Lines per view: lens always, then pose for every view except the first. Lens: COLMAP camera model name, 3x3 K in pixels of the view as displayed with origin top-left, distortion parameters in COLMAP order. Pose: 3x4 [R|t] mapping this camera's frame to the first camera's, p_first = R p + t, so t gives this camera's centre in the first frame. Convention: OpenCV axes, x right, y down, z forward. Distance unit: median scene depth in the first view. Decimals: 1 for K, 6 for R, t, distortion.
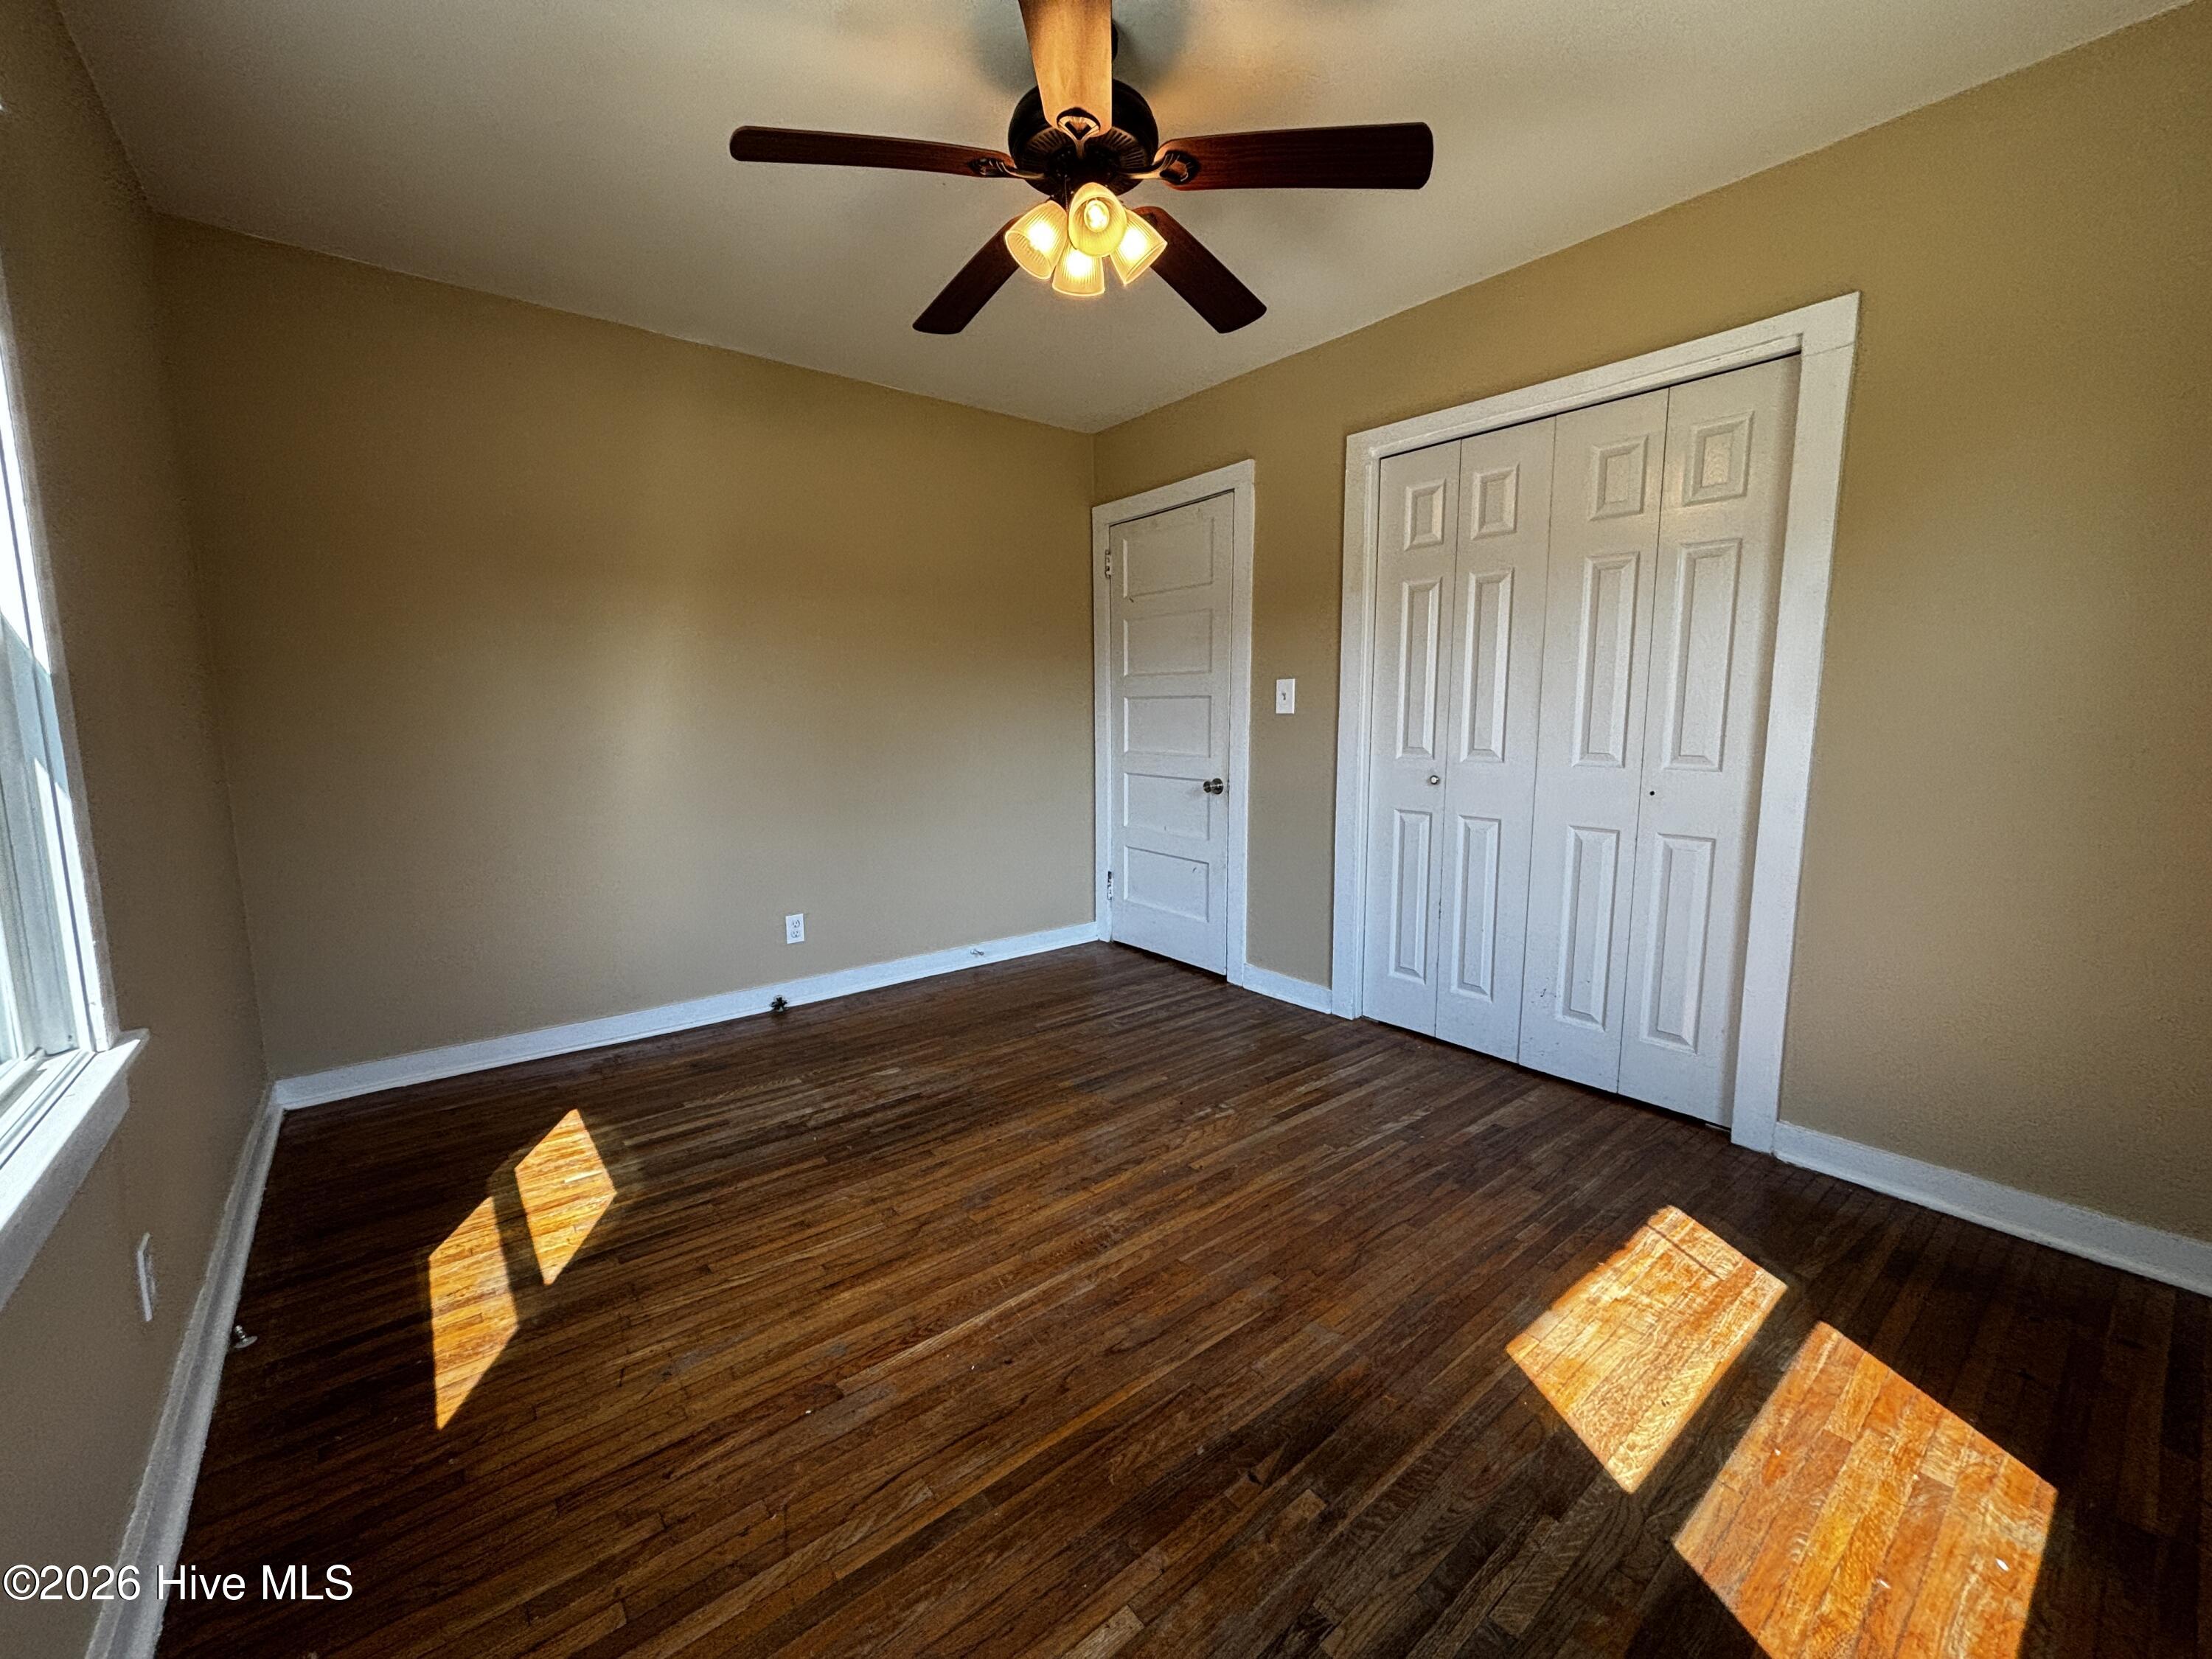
lens RADIAL K [[904.2, 0, 1113.2], [0, 904.2, 825.6], [0, 0, 1]] dist [0.011179, -0.000453]
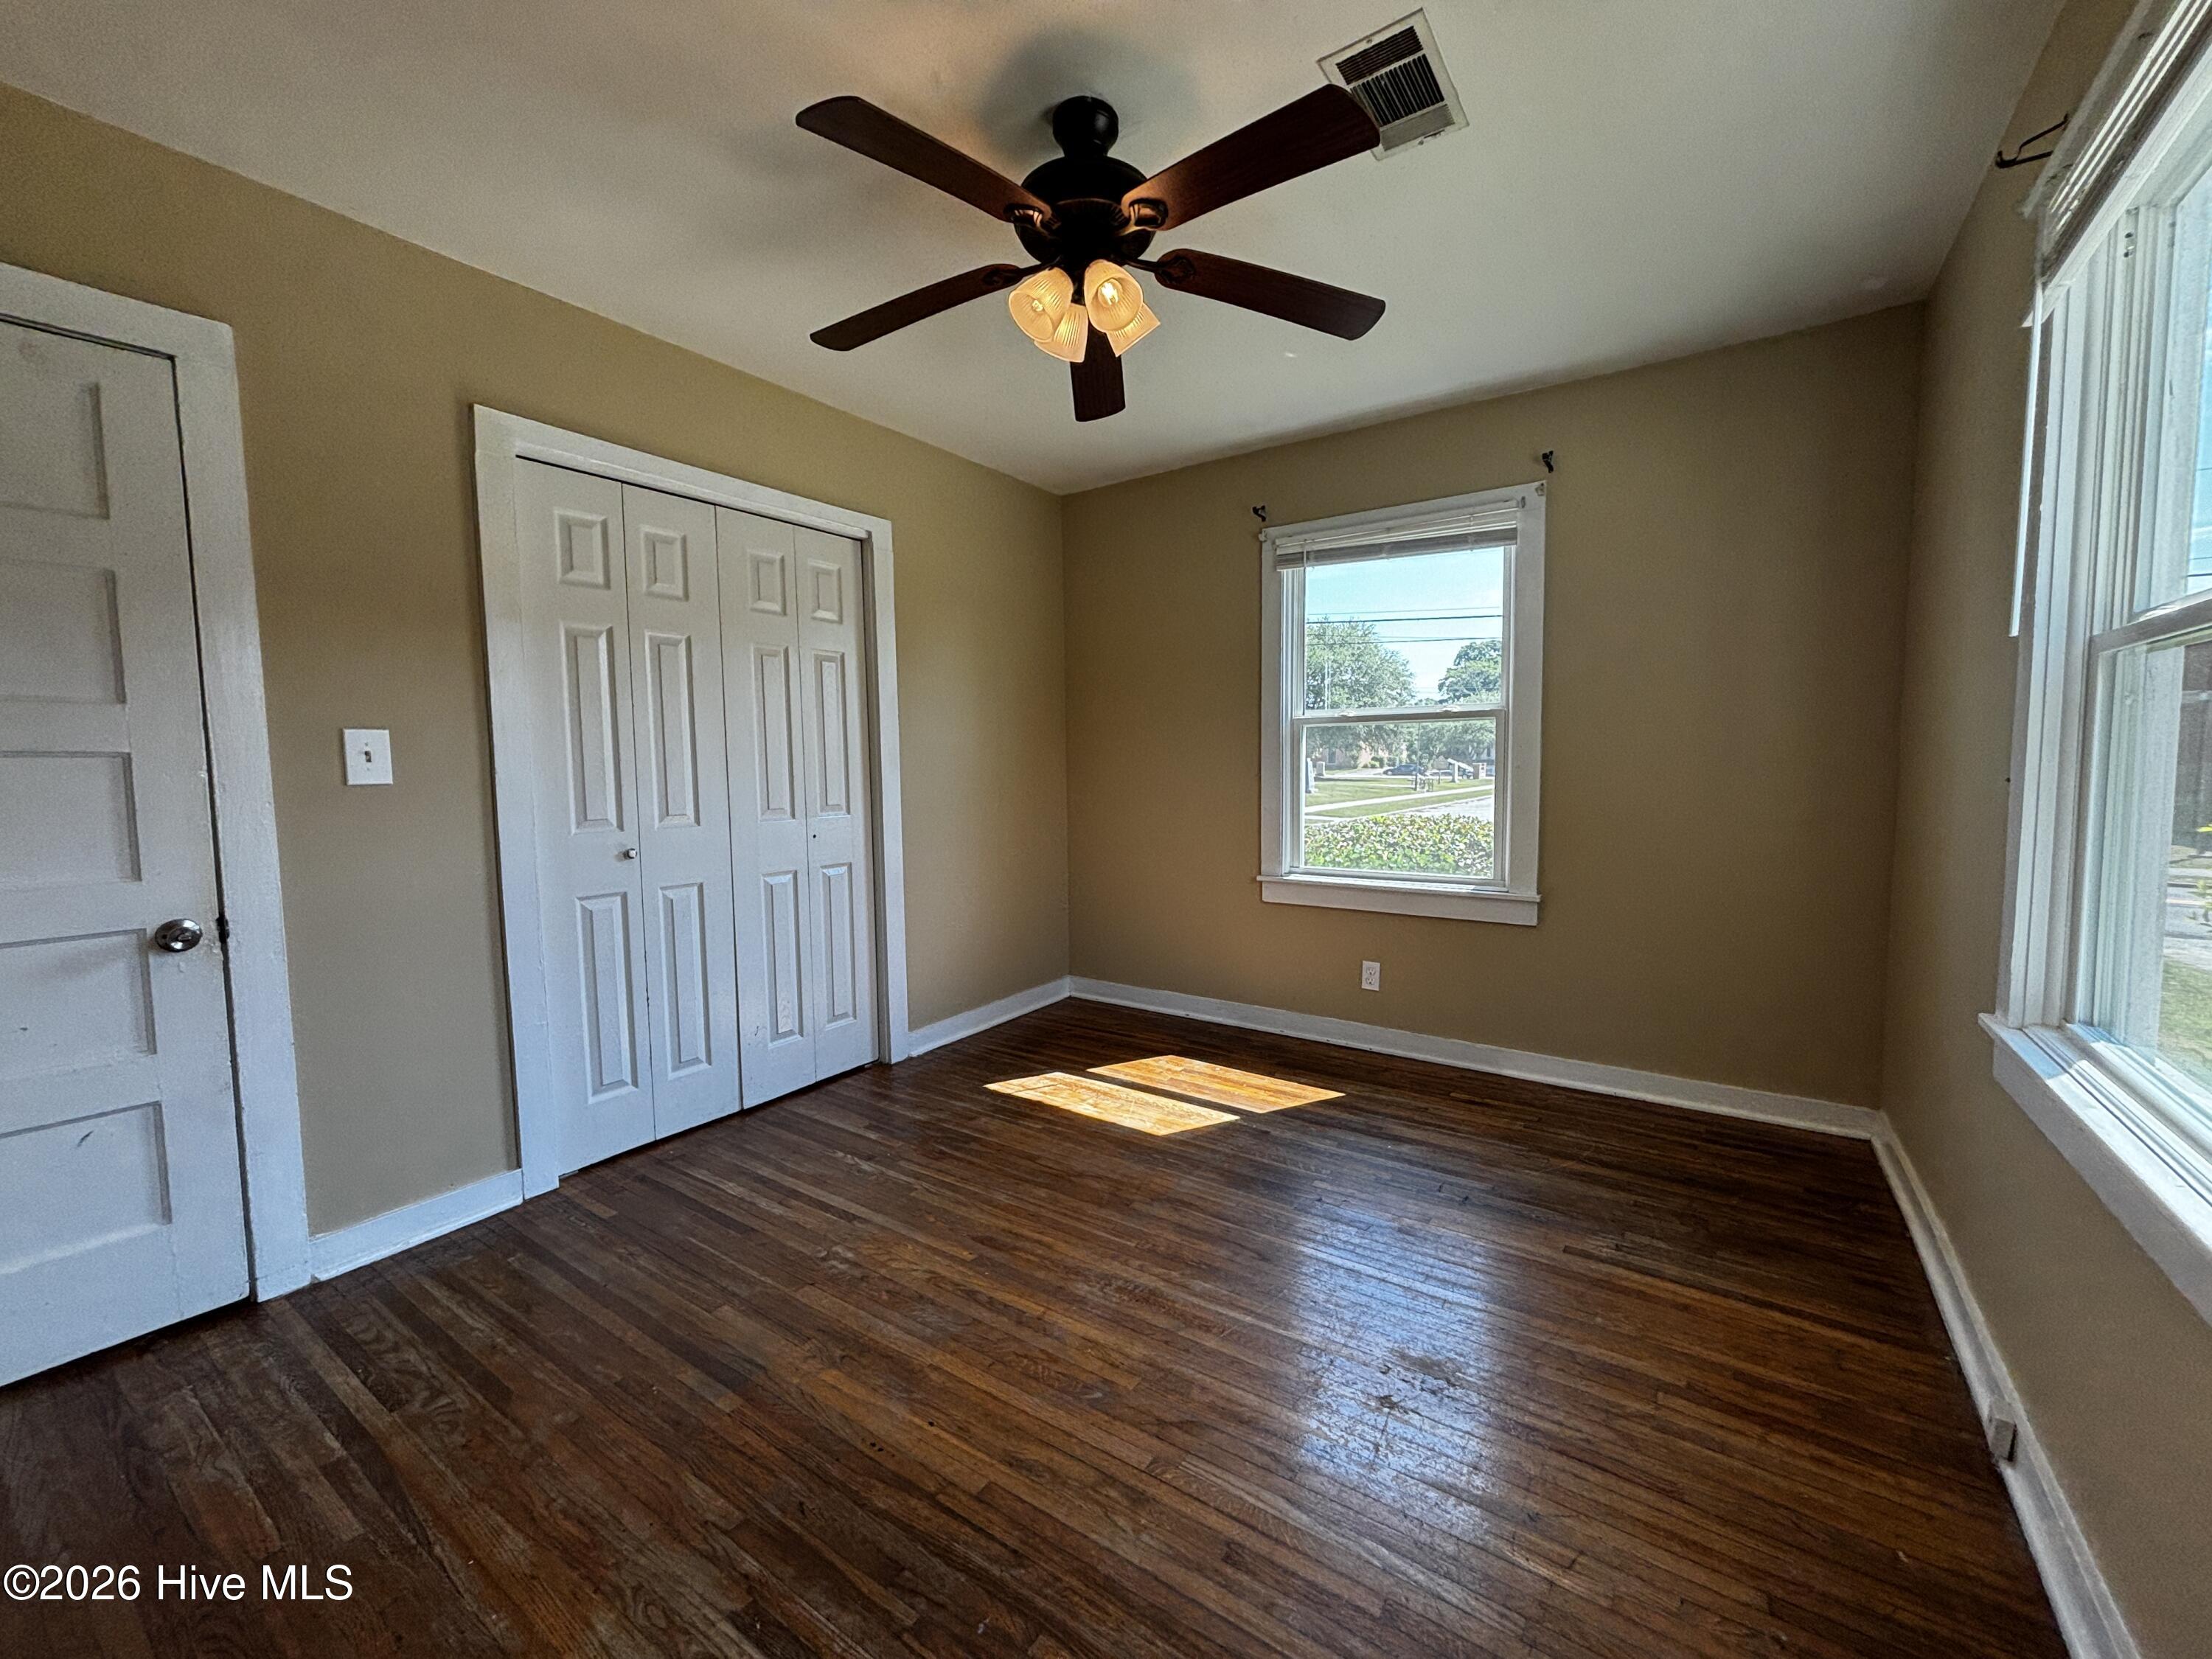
lens RADIAL K [[904.2, 0, 1098.0], [0, 904.2, 814.7], [0, 0, 1]] dist [0.011179, -0.000453]
pose [[-0.282601, -0.051790, 0.957838, -0.739790], [0.137978, 0.985963, 0.094020, -0.128163], [-0.949262, 0.158731, -0.271488, 0.959261]]
